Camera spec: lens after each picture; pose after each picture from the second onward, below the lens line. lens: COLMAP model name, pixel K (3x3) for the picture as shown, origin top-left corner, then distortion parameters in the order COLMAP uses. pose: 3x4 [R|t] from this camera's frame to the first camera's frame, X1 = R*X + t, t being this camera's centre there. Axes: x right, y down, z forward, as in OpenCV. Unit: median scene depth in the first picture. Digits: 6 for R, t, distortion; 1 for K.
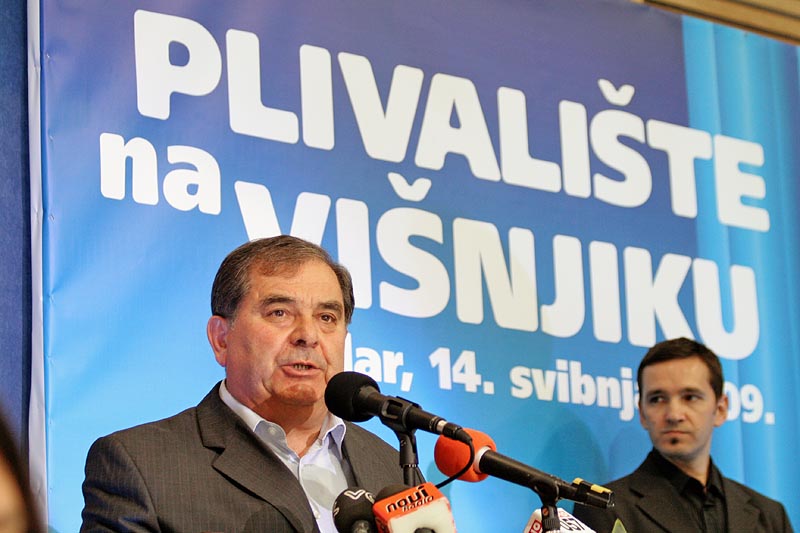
lens RADIAL K [[3144.5, 0, 400.0], [0, 3144.5, 266.5], [0, 0, 1]] dist [-0.222570, -0.807831]
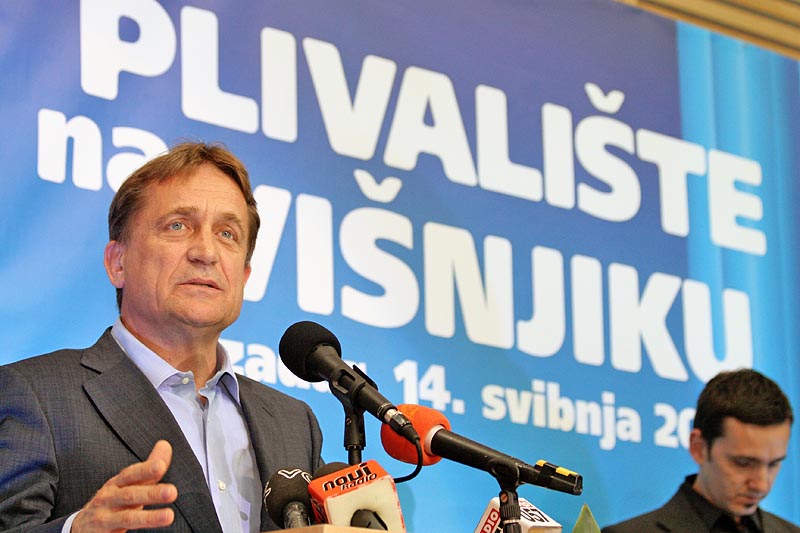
lens RADIAL K [[3144.5, 0, 400.0], [0, 3144.5, 266.5], [0, 0, 1]] dist [-0.222570, -0.807831]
pose [[0.999715, 0.023860, -0.000250, 0.010328], [-0.023855, 0.999180, -0.032719, 0.028099], [-0.000531, 0.032716, 0.999465, 0.075330]]
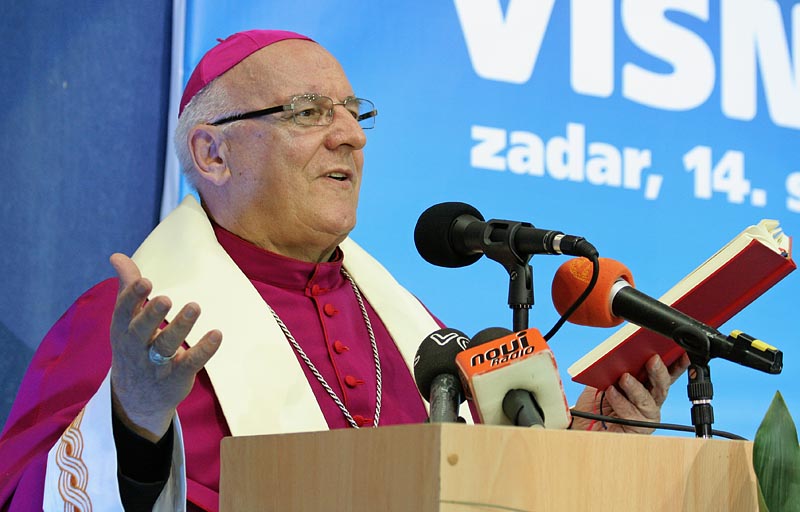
lens RADIAL K [[3178.2, 0, 400.0], [0, 3178.2, 256.0], [0, 0, 1]] dist [-0.280110, -4.167695]
pose [[0.988818, 0.035475, -0.144849, 0.055855], [-0.026352, 0.997574, 0.064429, 0.002983], [0.146783, -0.059891, 0.987354, 0.167733]]
